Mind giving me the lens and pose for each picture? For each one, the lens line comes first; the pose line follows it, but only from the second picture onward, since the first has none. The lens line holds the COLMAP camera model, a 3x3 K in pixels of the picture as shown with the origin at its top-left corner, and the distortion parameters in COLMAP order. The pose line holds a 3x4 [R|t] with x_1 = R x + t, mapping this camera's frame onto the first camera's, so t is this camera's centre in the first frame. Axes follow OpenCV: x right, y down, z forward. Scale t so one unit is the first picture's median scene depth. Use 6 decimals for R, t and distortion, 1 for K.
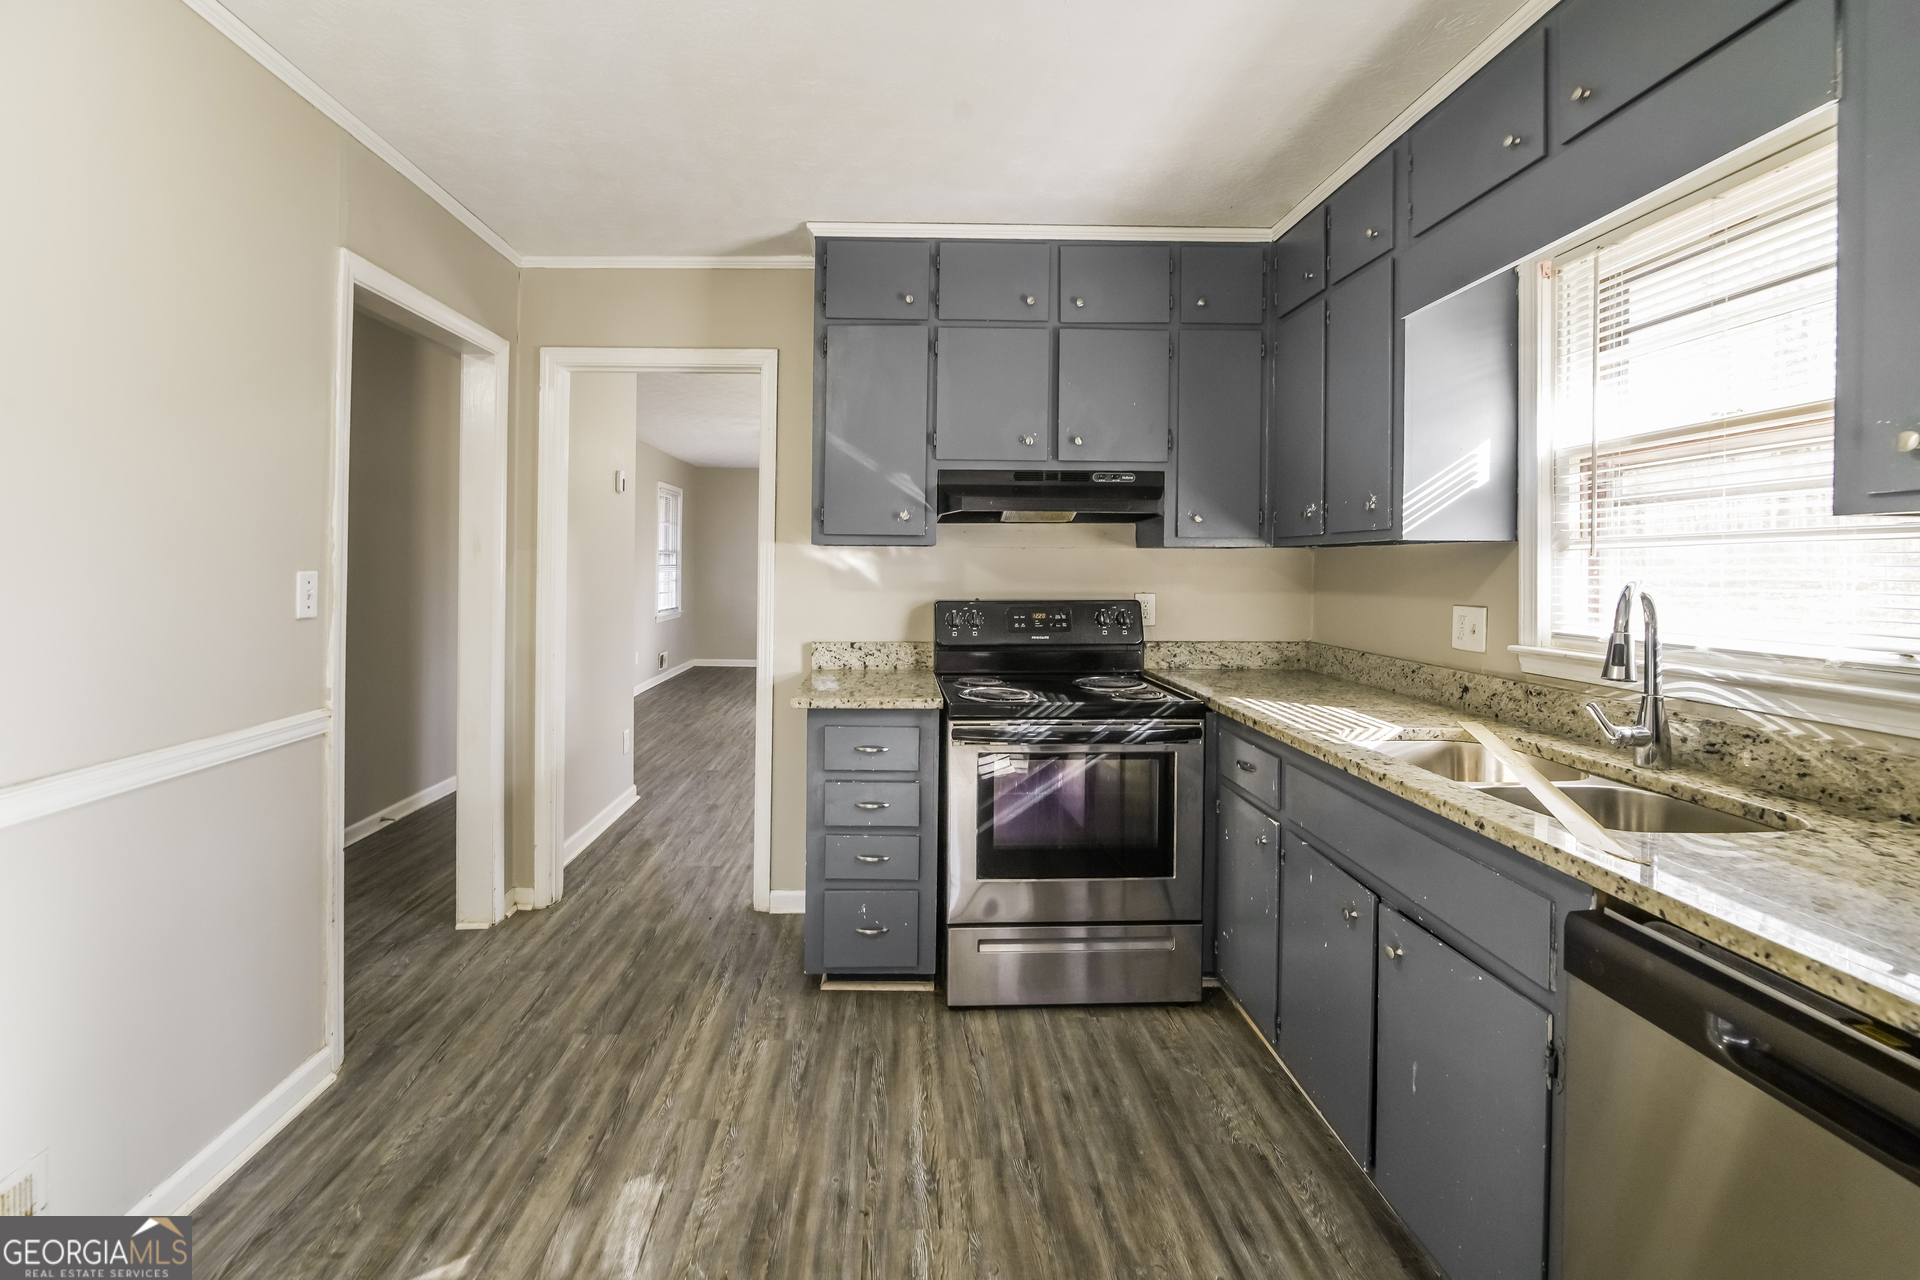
lens RADIAL K [[788.9, 0, 868.7], [0, 788.9, 554.9], [0, 0, 1]] dist [-0.021951, 0.000997]
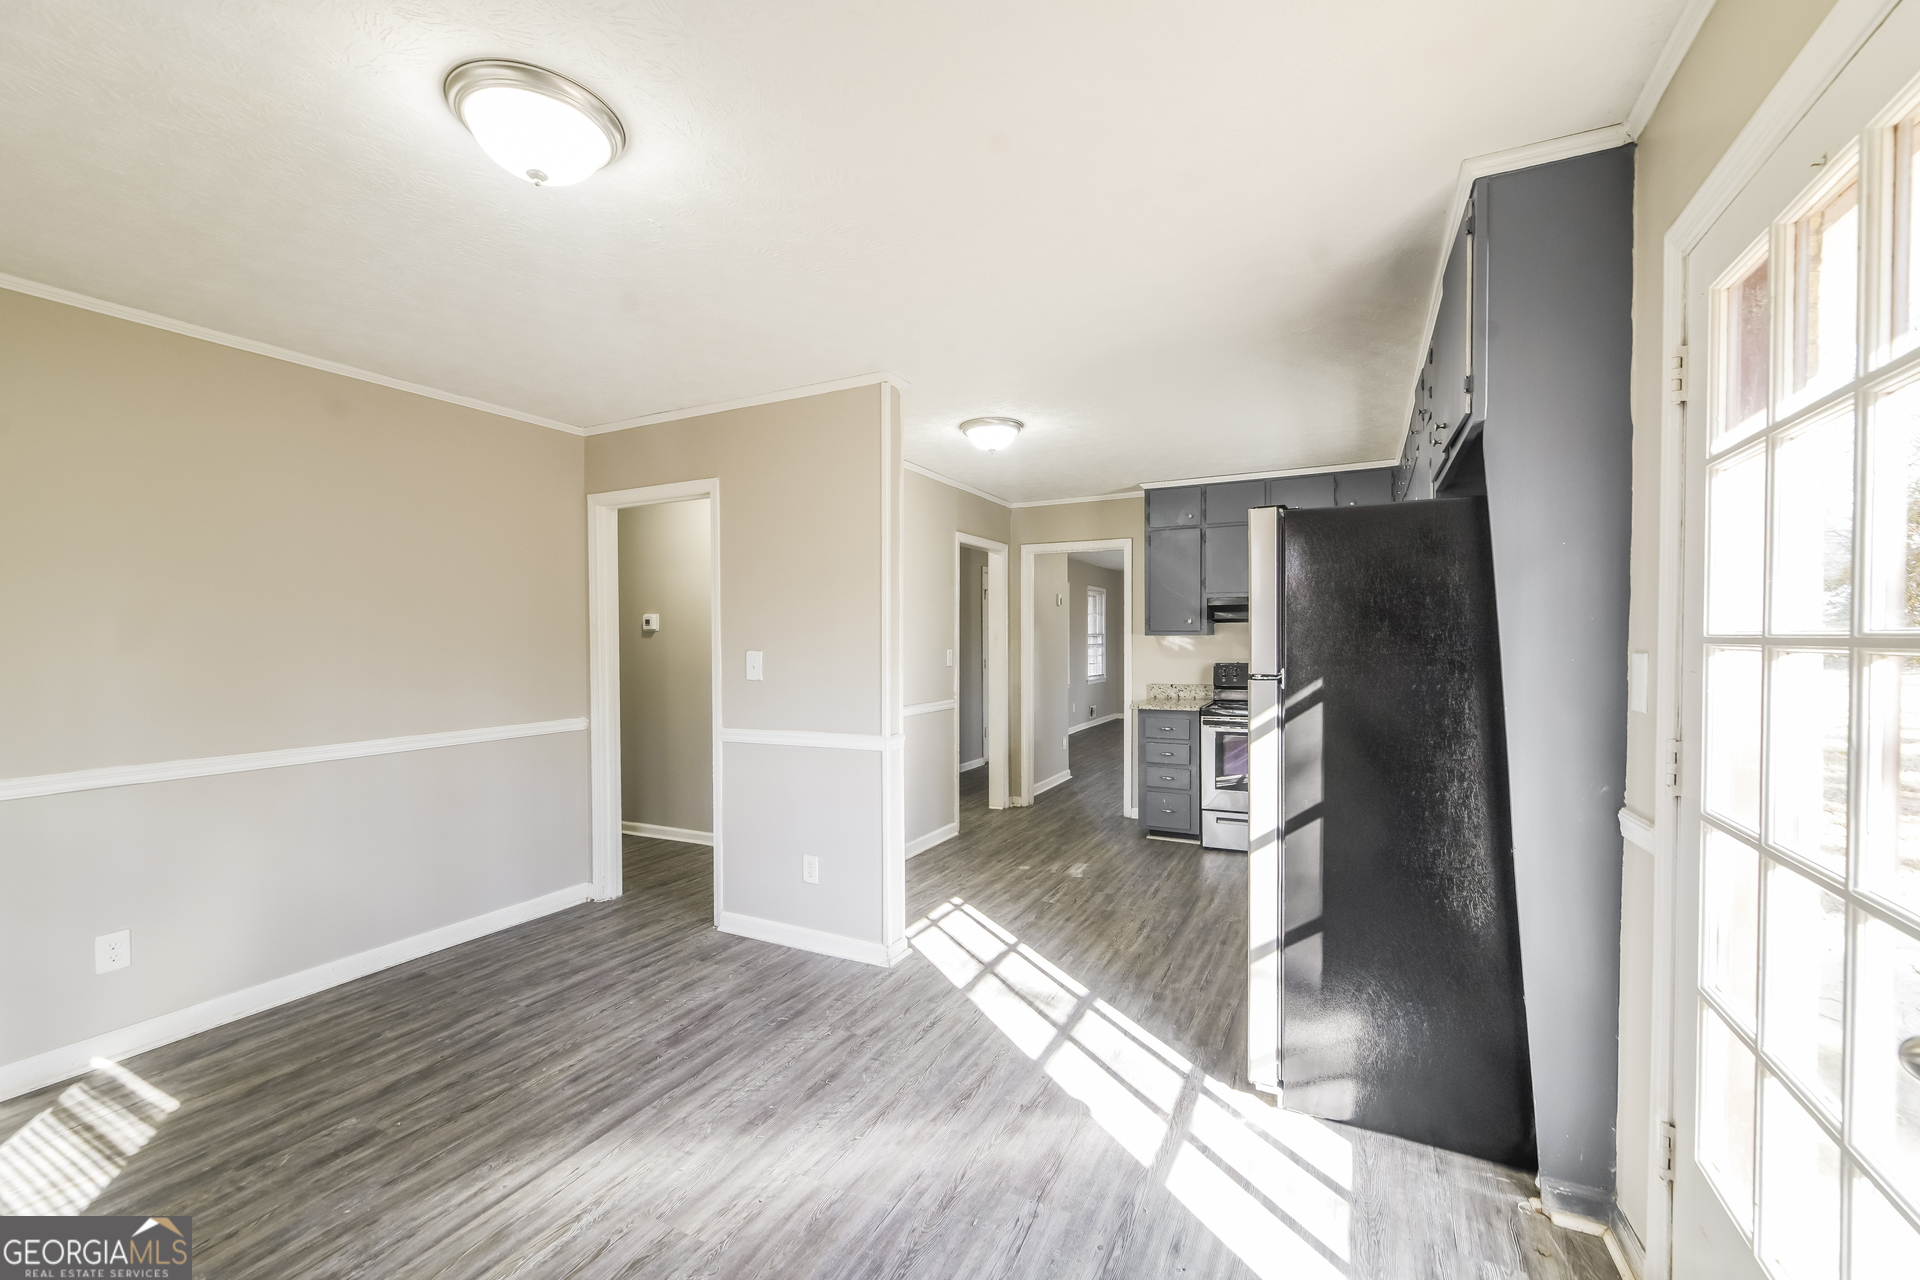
lens RADIAL K [[788.9, 0, 955.8], [0, 788.9, 640.6], [0, 0, 1]] dist [-0.021951, 0.000997]
pose [[0.901514, -0.009778, -0.432639, 0.486969], [0.014717, 0.999859, 0.008068, -0.031335], [0.432499, -0.013640, 0.901531, -1.418377]]
